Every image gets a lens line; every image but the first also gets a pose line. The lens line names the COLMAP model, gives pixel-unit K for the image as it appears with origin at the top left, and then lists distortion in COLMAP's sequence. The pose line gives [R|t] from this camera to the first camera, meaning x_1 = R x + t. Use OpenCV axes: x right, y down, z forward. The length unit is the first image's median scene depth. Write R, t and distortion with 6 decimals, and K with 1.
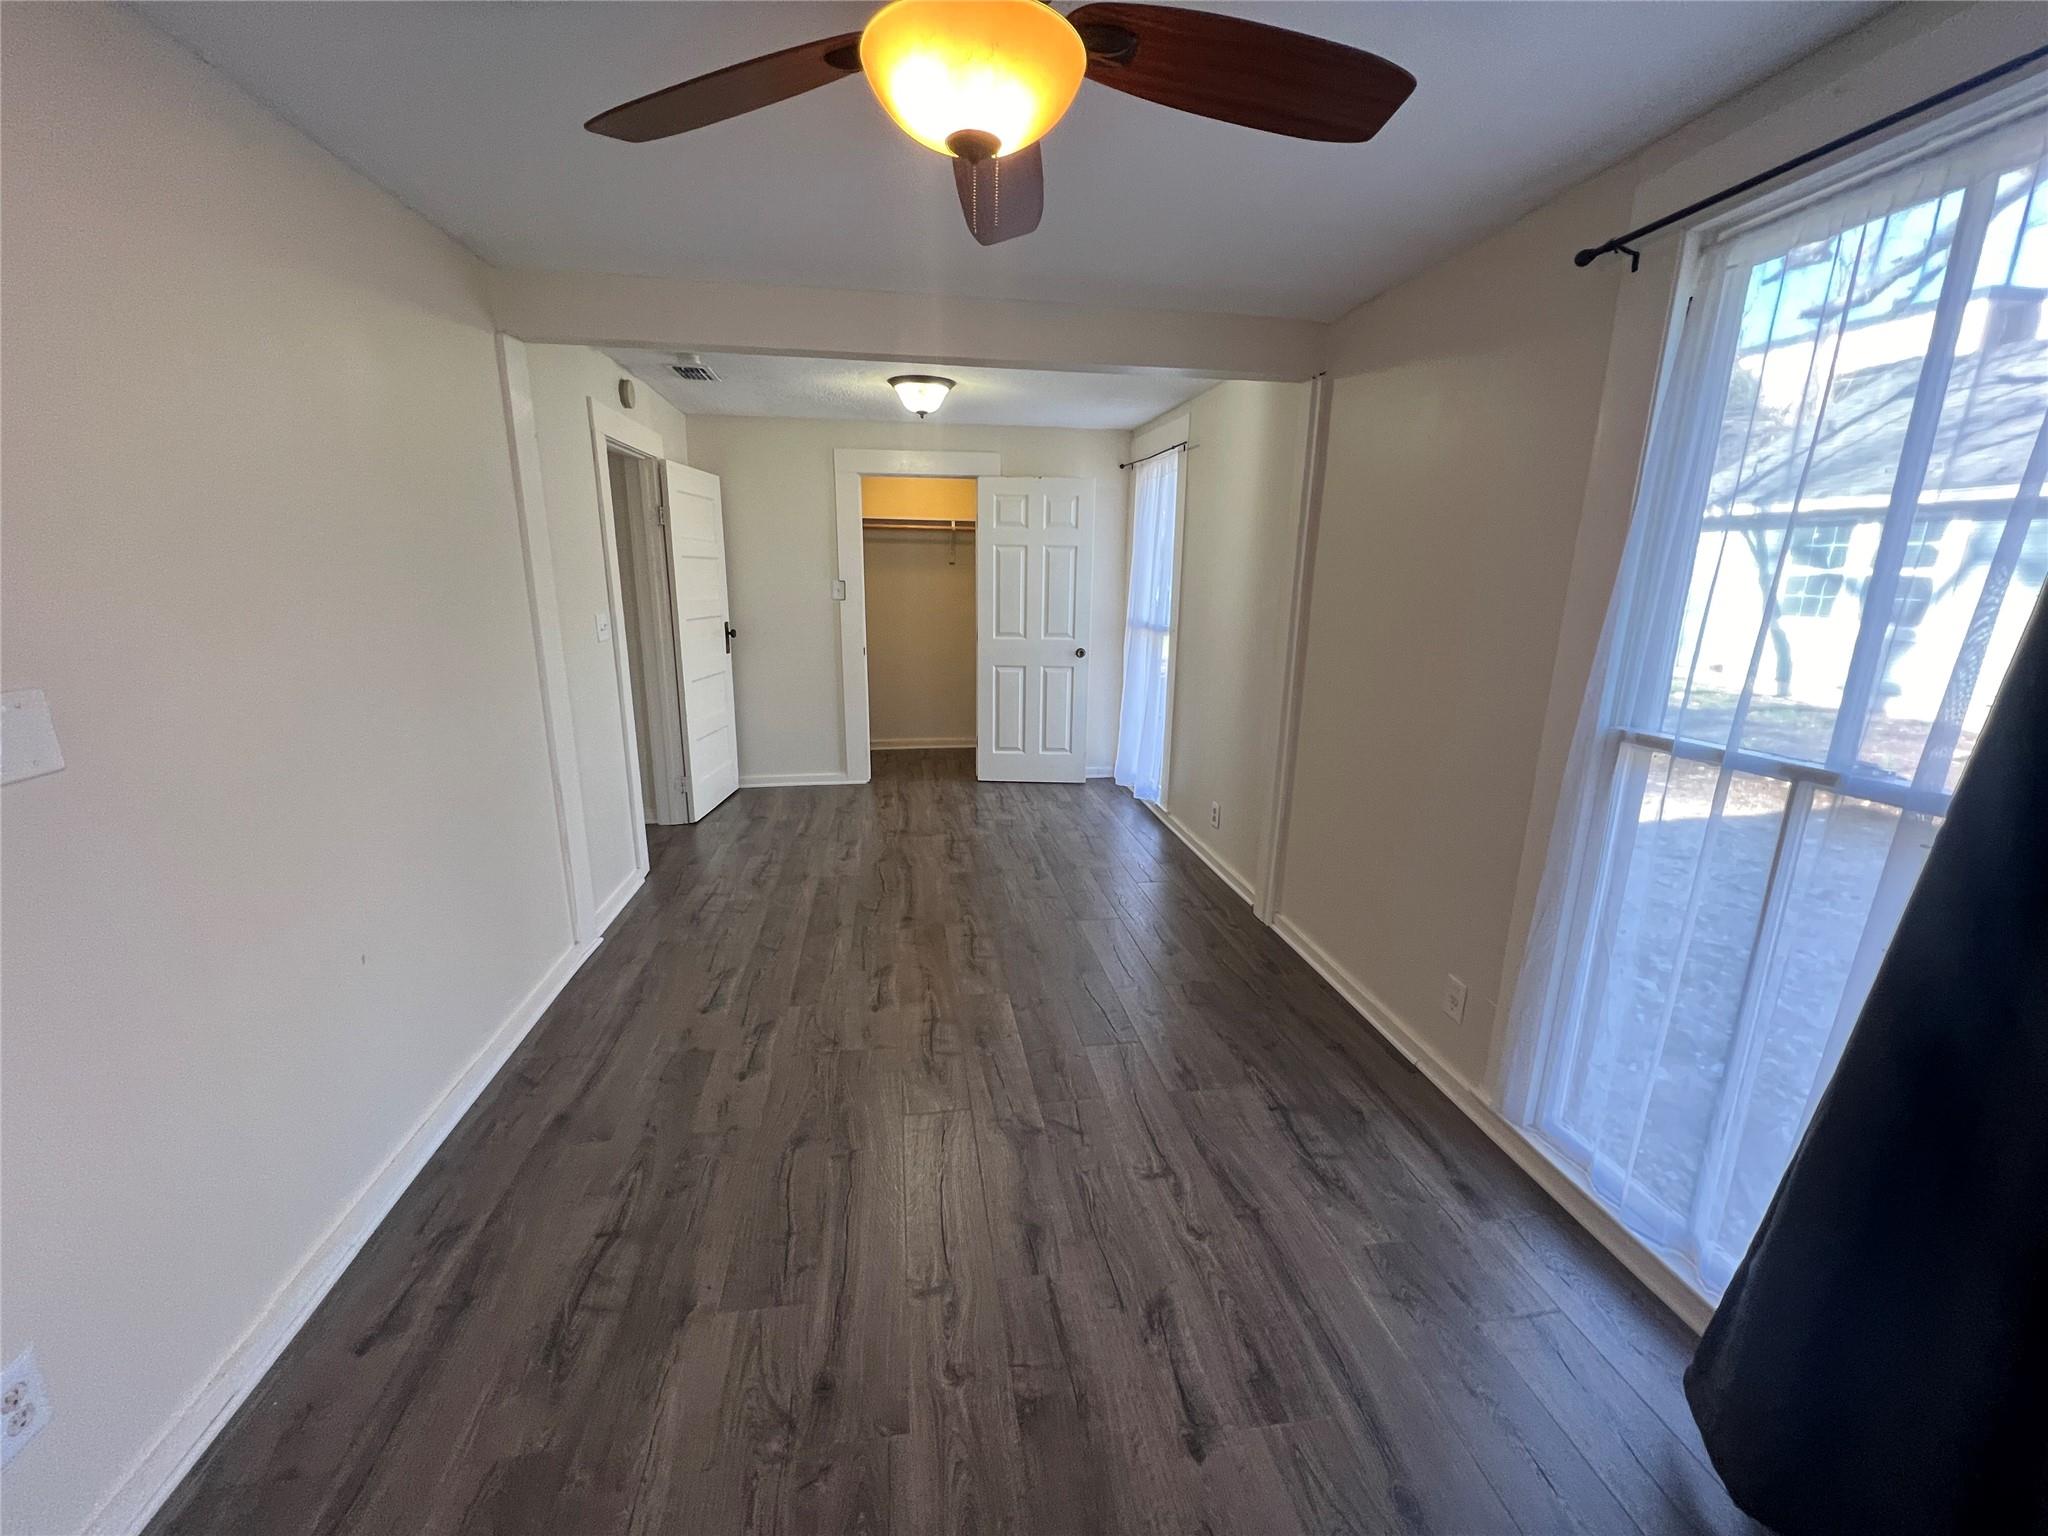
lens RADIAL K [[817.6, 0, 1022.1], [0, 817.6, 776.5], [0, 0, 1]] dist [0.001143, -0.000576]
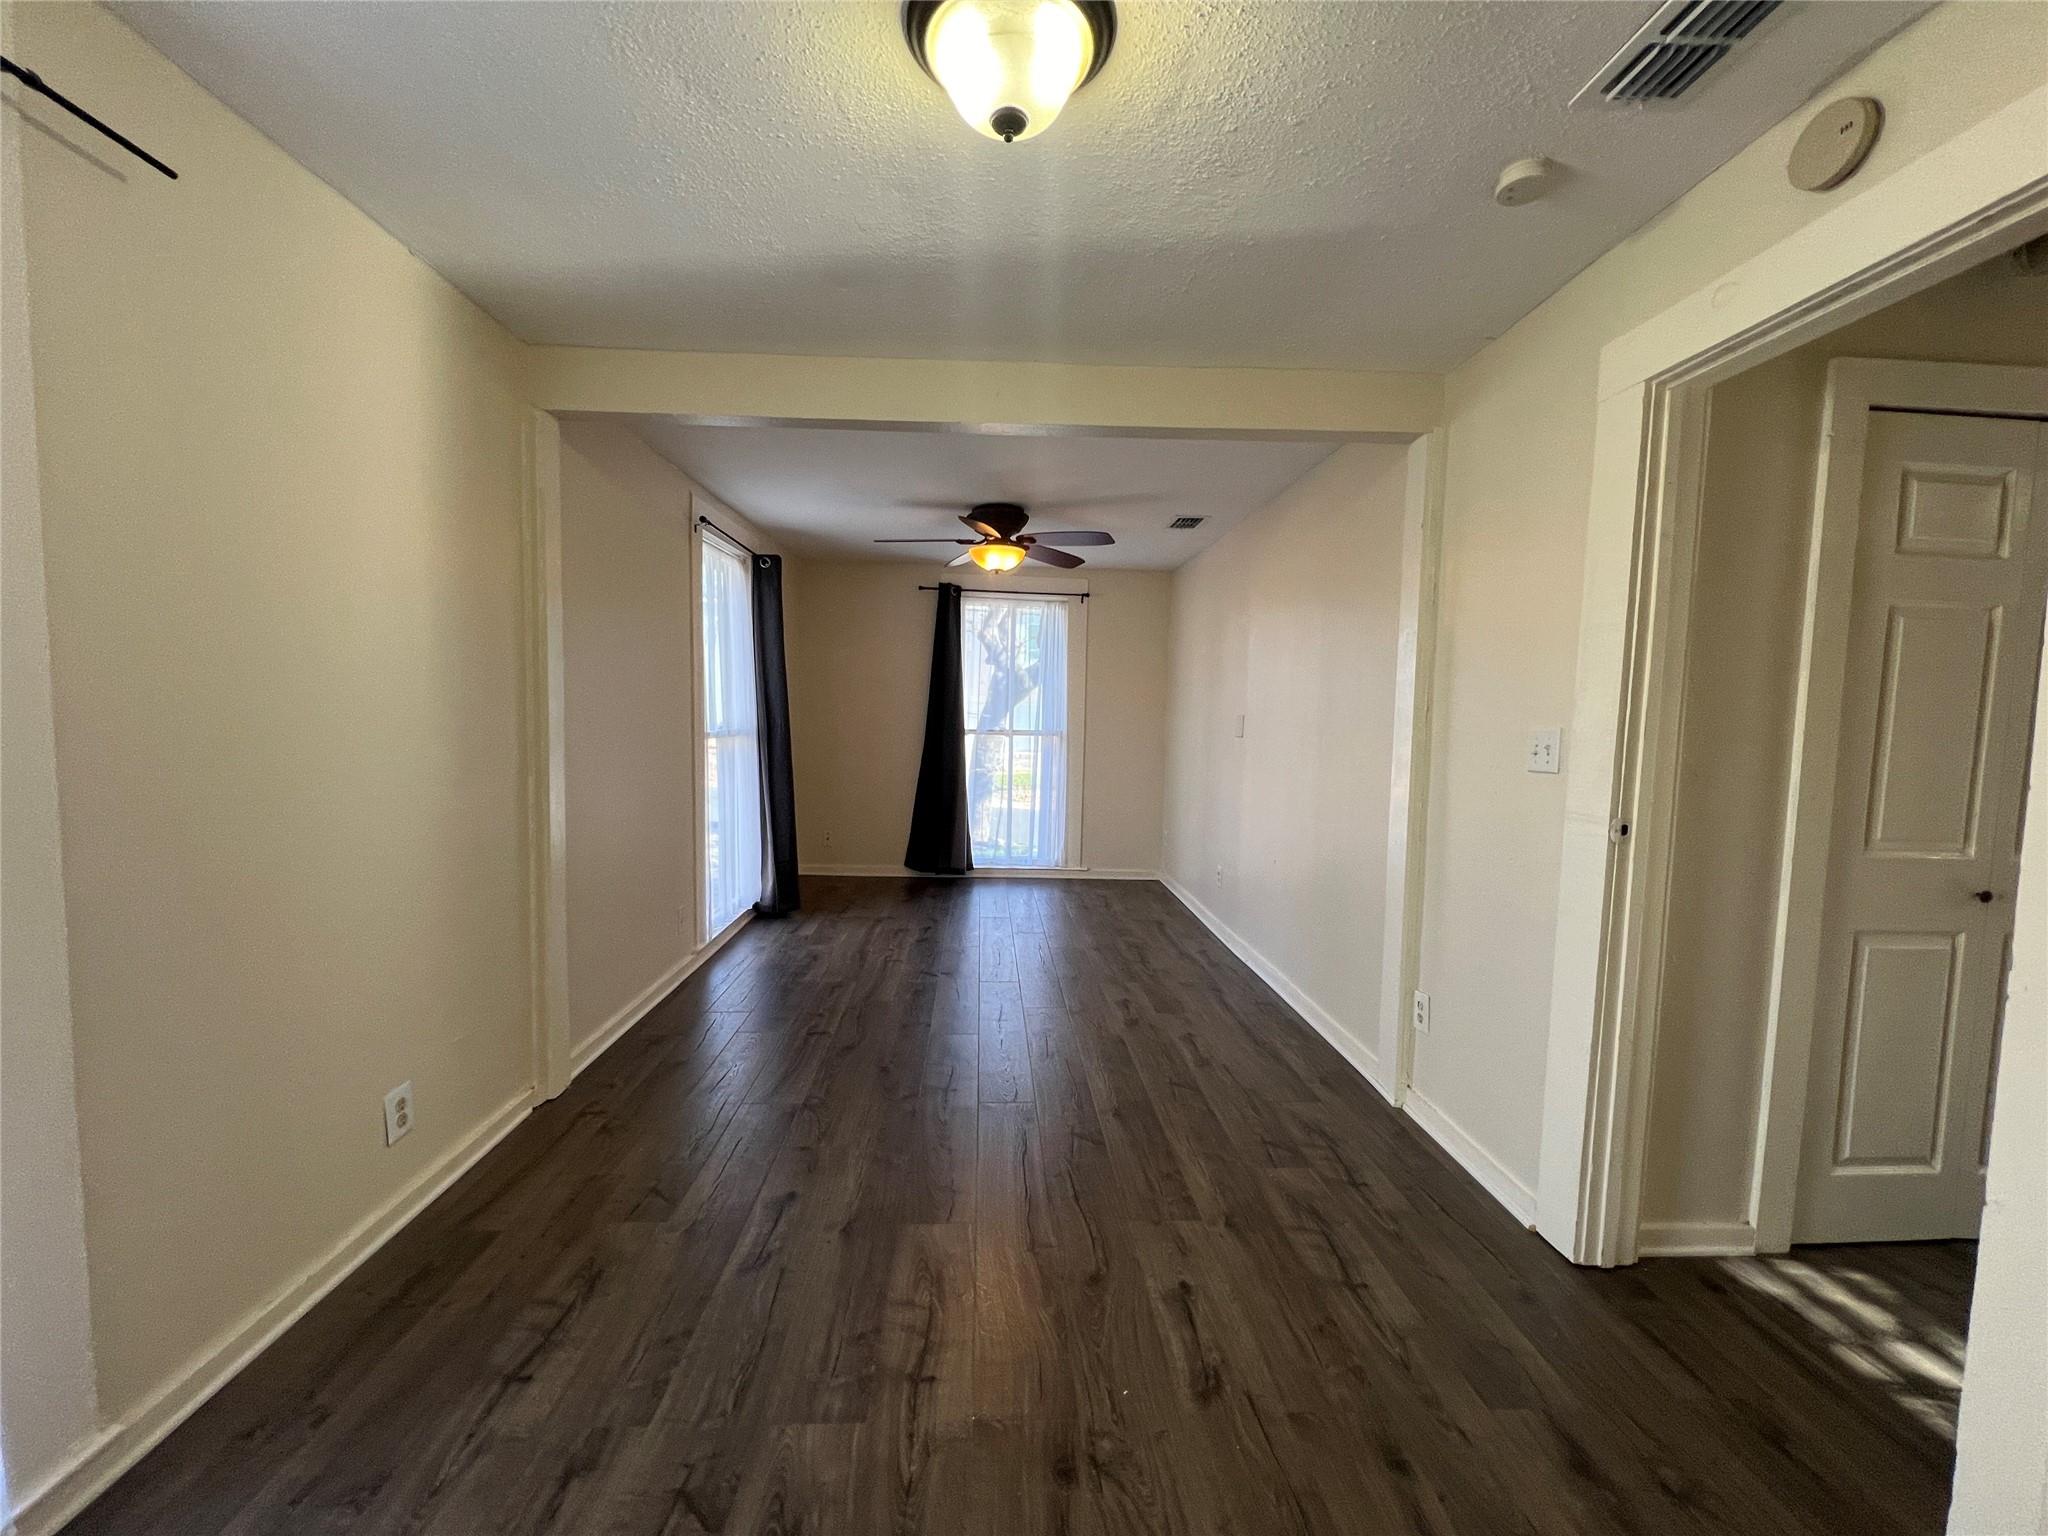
lens RADIAL K [[817.6, 0, 1026.1], [0, 817.6, 772.2], [0, 0, 1]] dist [0.001143, -0.000576]
pose [[-0.994560, -0.039259, 0.096487, -0.214399], [-0.006914, 0.949100, 0.314898, -0.377811], [-0.103939, 0.312517, -0.944208, 1.725037]]
